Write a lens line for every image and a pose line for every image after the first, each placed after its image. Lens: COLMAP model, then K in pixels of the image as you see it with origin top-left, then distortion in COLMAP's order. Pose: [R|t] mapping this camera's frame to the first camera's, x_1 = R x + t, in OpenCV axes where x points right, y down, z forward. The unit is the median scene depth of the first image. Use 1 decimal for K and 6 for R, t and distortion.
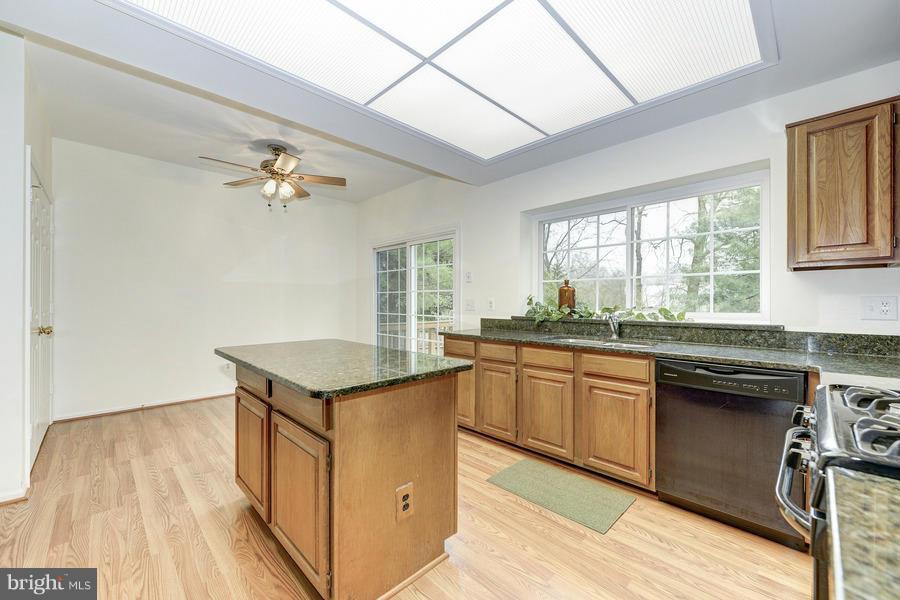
lens RADIAL K [[362.8, 0, 467.9], [0, 362.8, 301.7], [0, 0, 1]] dist [-0.026174, 0.000061]
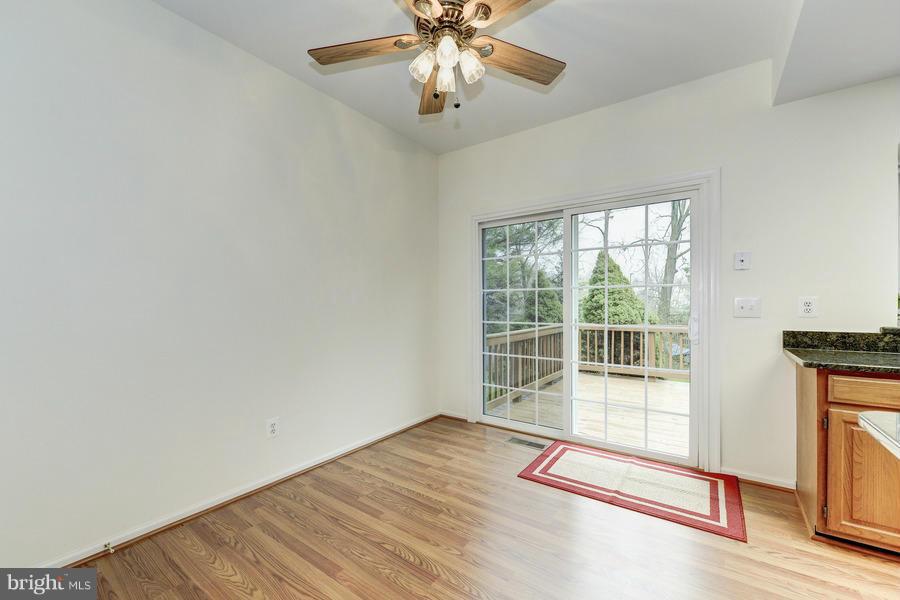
lens RADIAL K [[362.8, 0, 467.9], [0, 362.8, 301.7], [0, 0, 1]] dist [-0.026174, 0.000061]
pose [[0.985637, -0.003029, 0.168852, -0.693601], [0.004845, 0.999935, -0.010343, 0.001910], [-0.168809, 0.011012, 0.985587, 0.644295]]
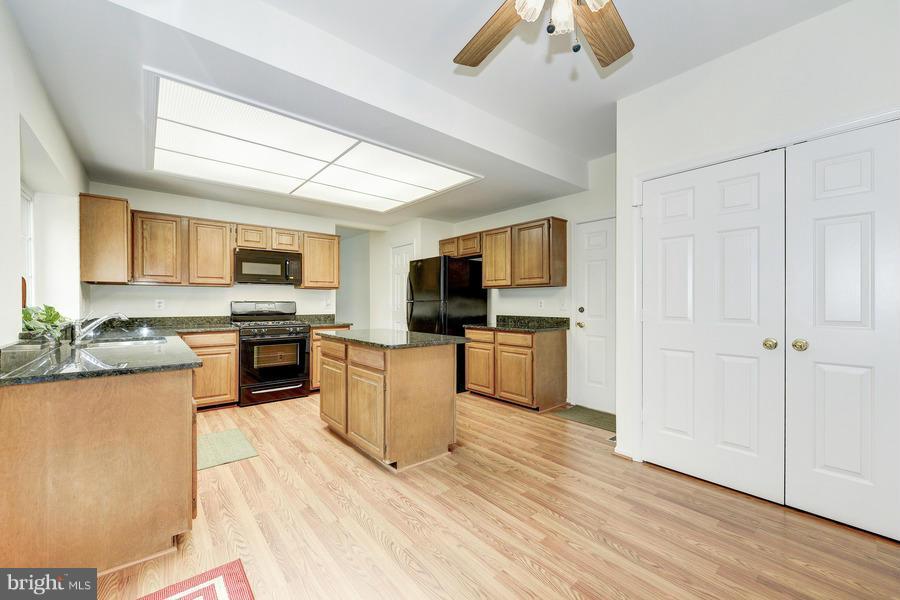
lens RADIAL K [[360.1, 0, 448.0], [0, 360.1, 301.7], [0, 0, 1]] dist [0.017493, -0.000159]
pose [[-0.994168, -0.006223, 0.107658, -0.523275], [-0.005905, 0.999977, 0.003267, -0.009353], [-0.107676, 0.002613, -0.994183, 1.612823]]
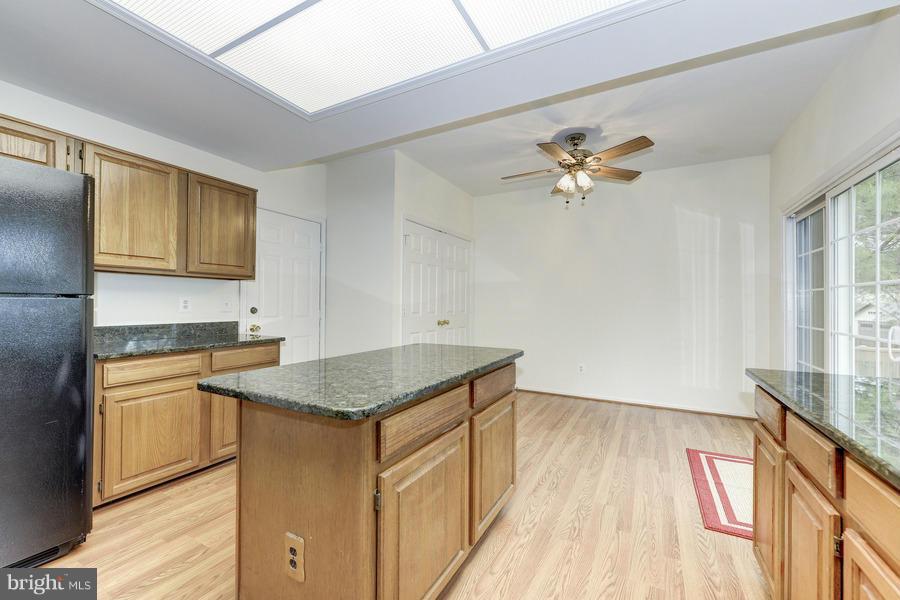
lens RADIAL K [[362.6, 0, 444.8], [0, 362.6, 284.5], [0, 0, 1]] dist [0.019681, 0.000021]
pose [[0.247179, -0.057183, -0.967281, 0.330449], [-0.002864, 0.998210, -0.059744, 0.006326], [0.968966, 0.017538, 0.246573, 0.554728]]
